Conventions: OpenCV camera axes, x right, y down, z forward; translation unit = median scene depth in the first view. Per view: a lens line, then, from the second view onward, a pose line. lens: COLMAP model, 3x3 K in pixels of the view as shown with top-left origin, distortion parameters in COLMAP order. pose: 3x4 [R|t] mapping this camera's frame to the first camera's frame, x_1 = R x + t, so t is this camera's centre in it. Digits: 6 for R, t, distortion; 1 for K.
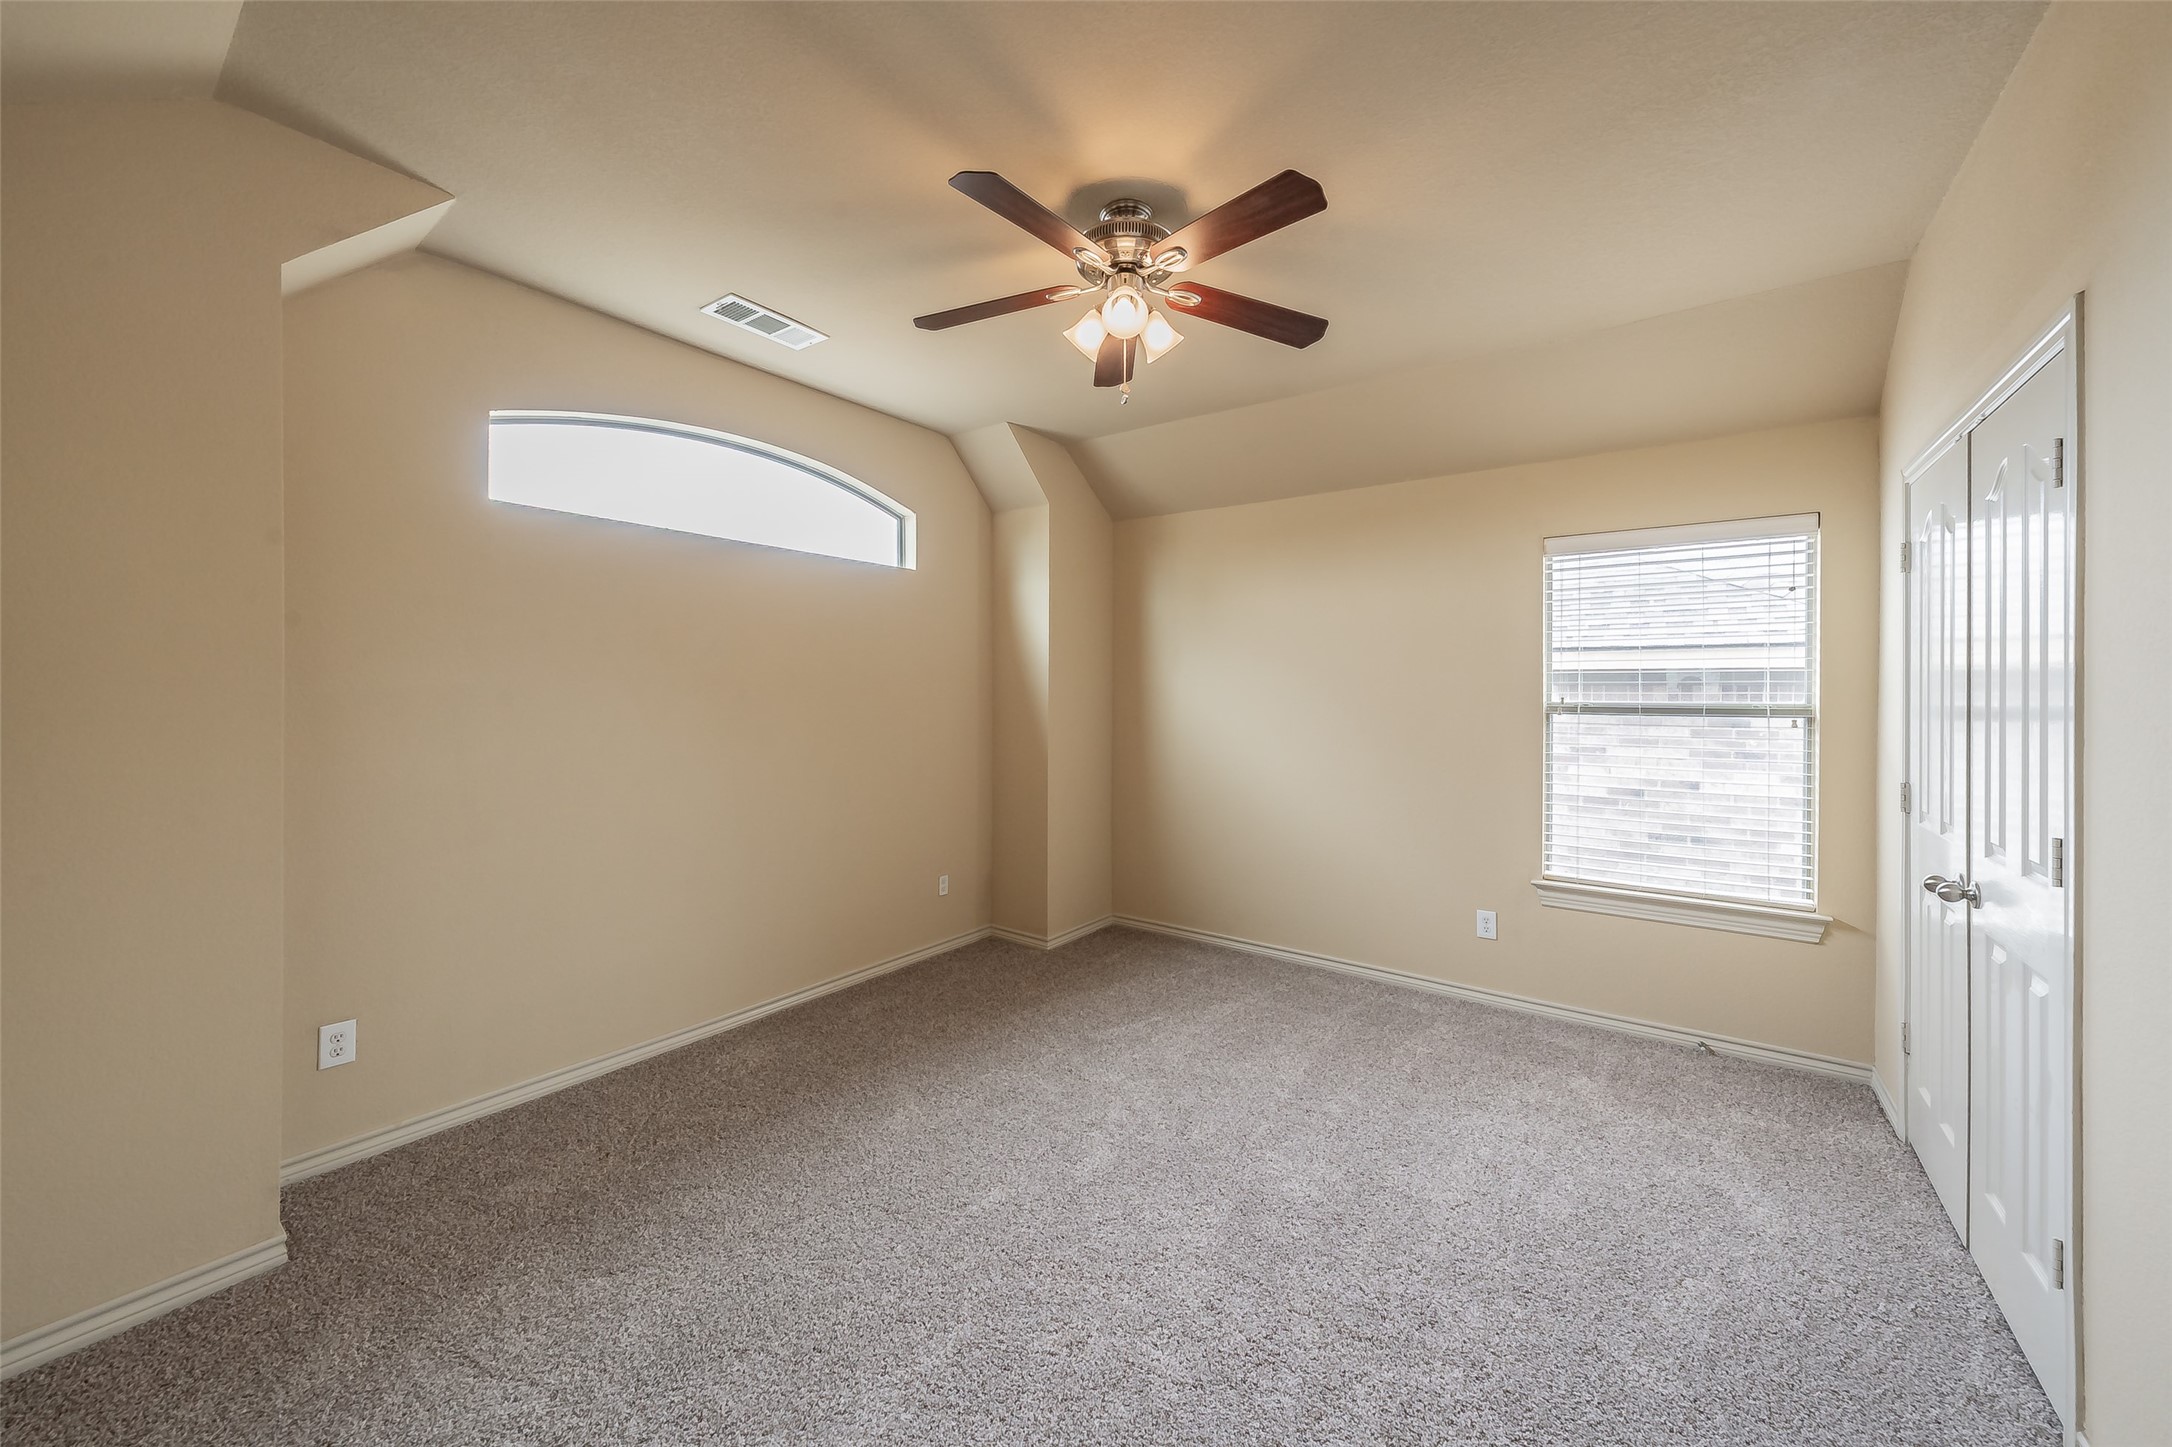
lens RADIAL K [[783.3, 0, 1058.0], [0, 783.3, 697.2], [0, 0, 1]] dist [-0.000813, -0.000141]
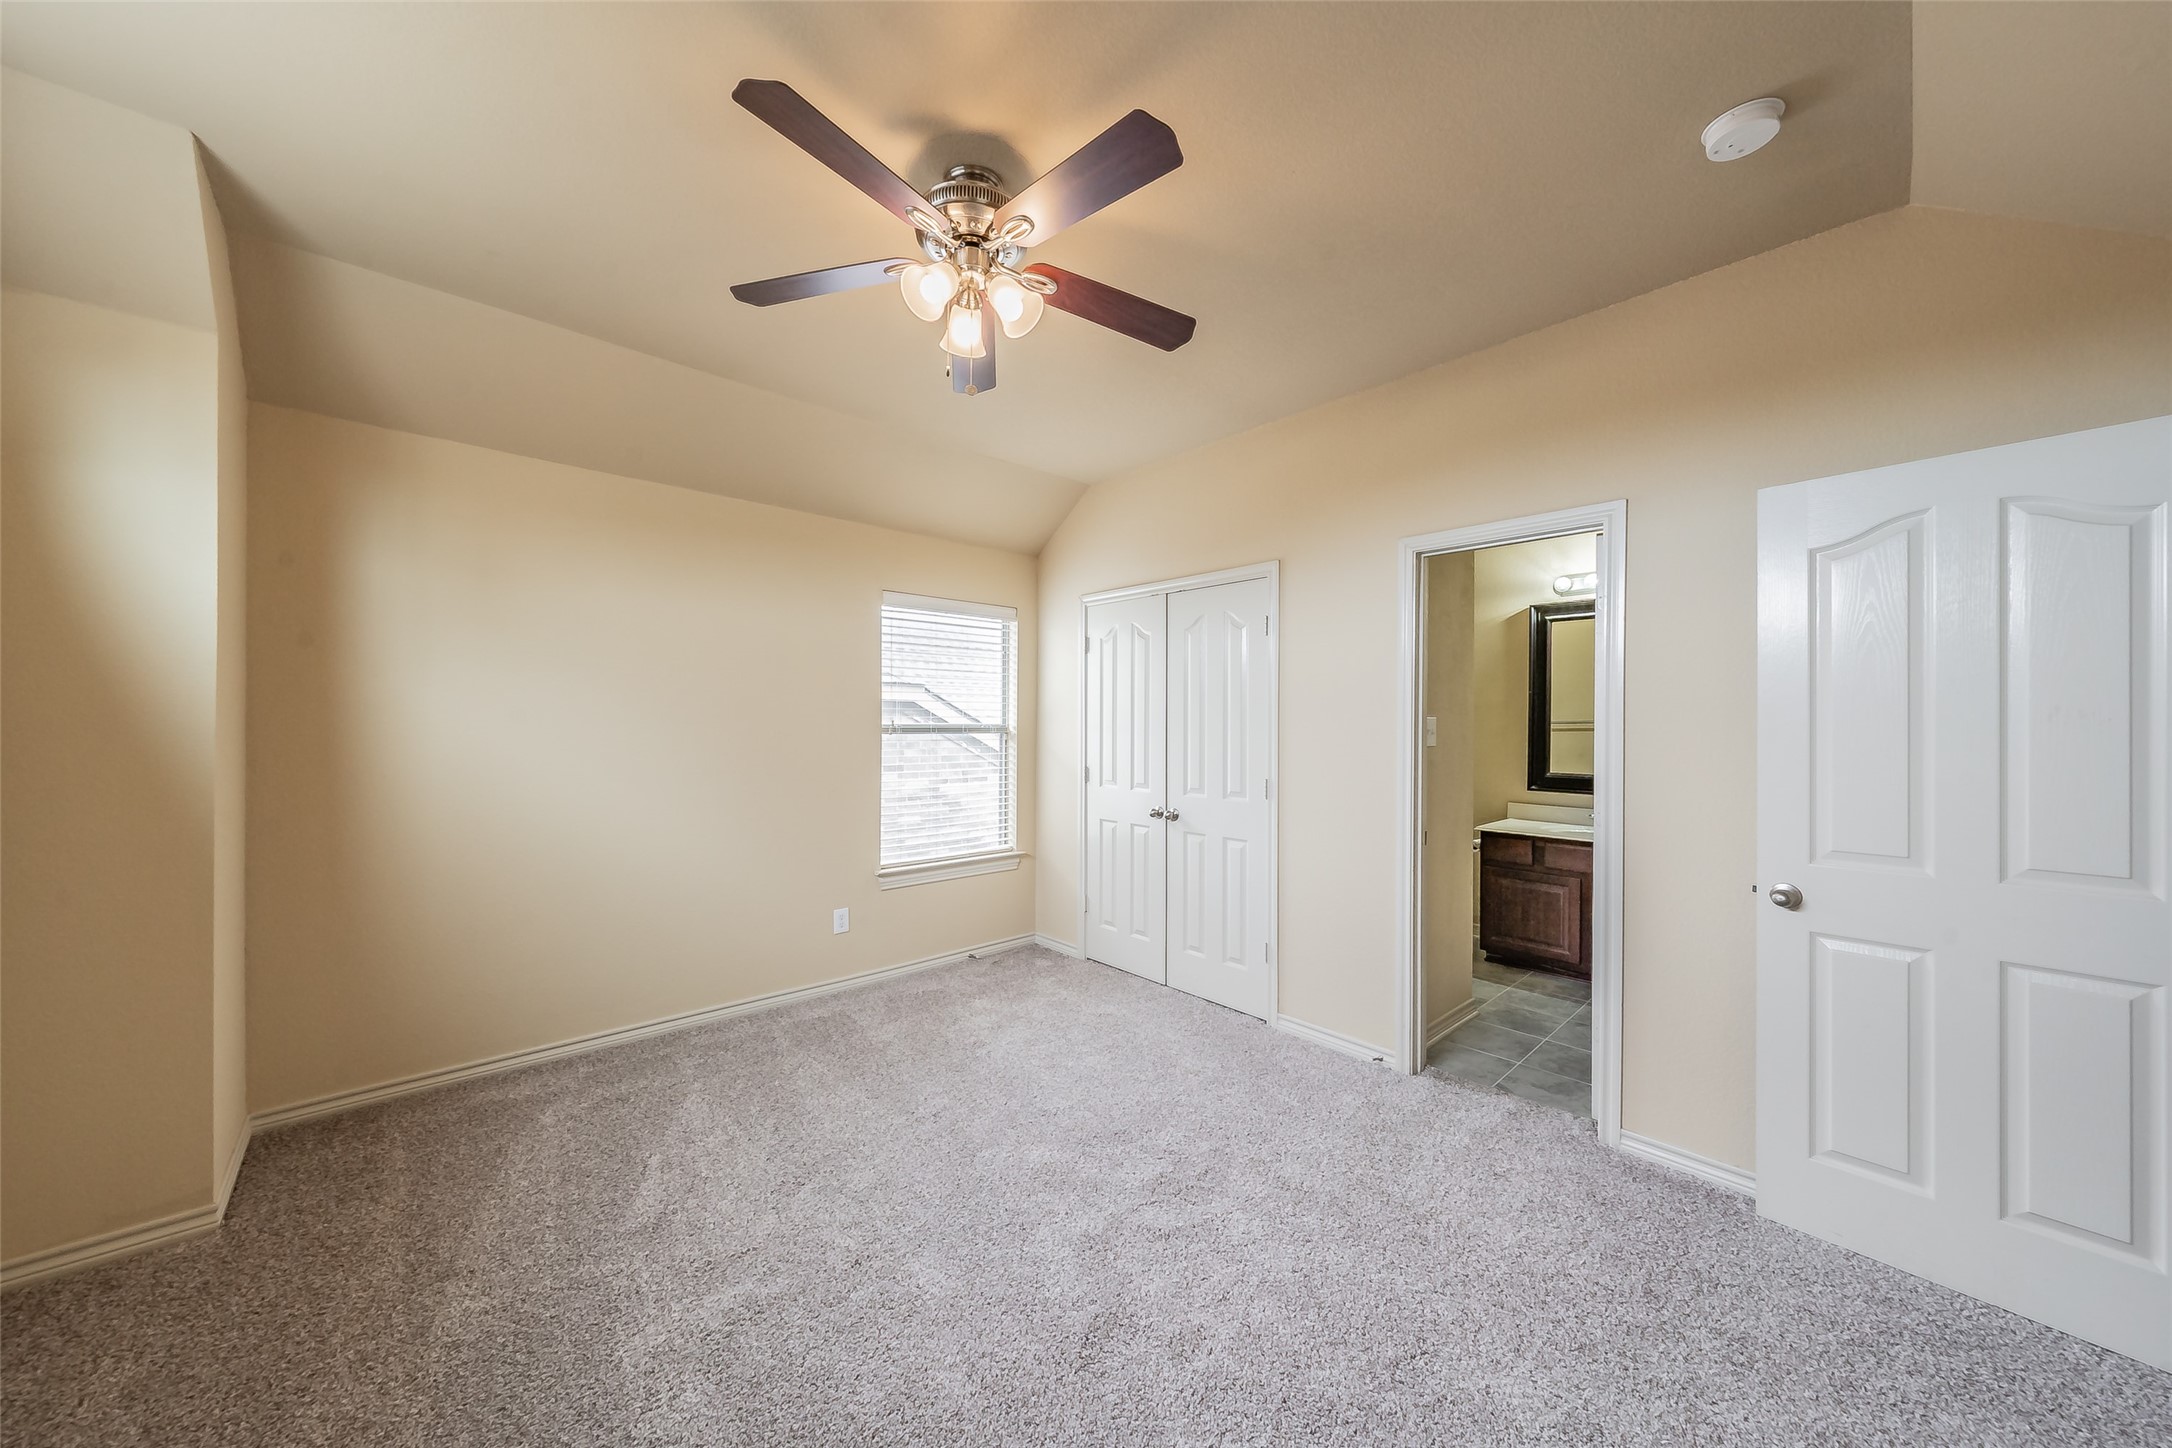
lens RADIAL K [[764.1, 0, 1086.0], [0, 764.1, 724.0], [0, 0, 1]] dist [0.001404, -0.000001]
pose [[0.189477, -0.008619, 0.981847, -0.507712], [-0.001416, 0.999958, 0.009051, -0.005681], [-0.981884, -0.003105, 0.189457, 0.477460]]
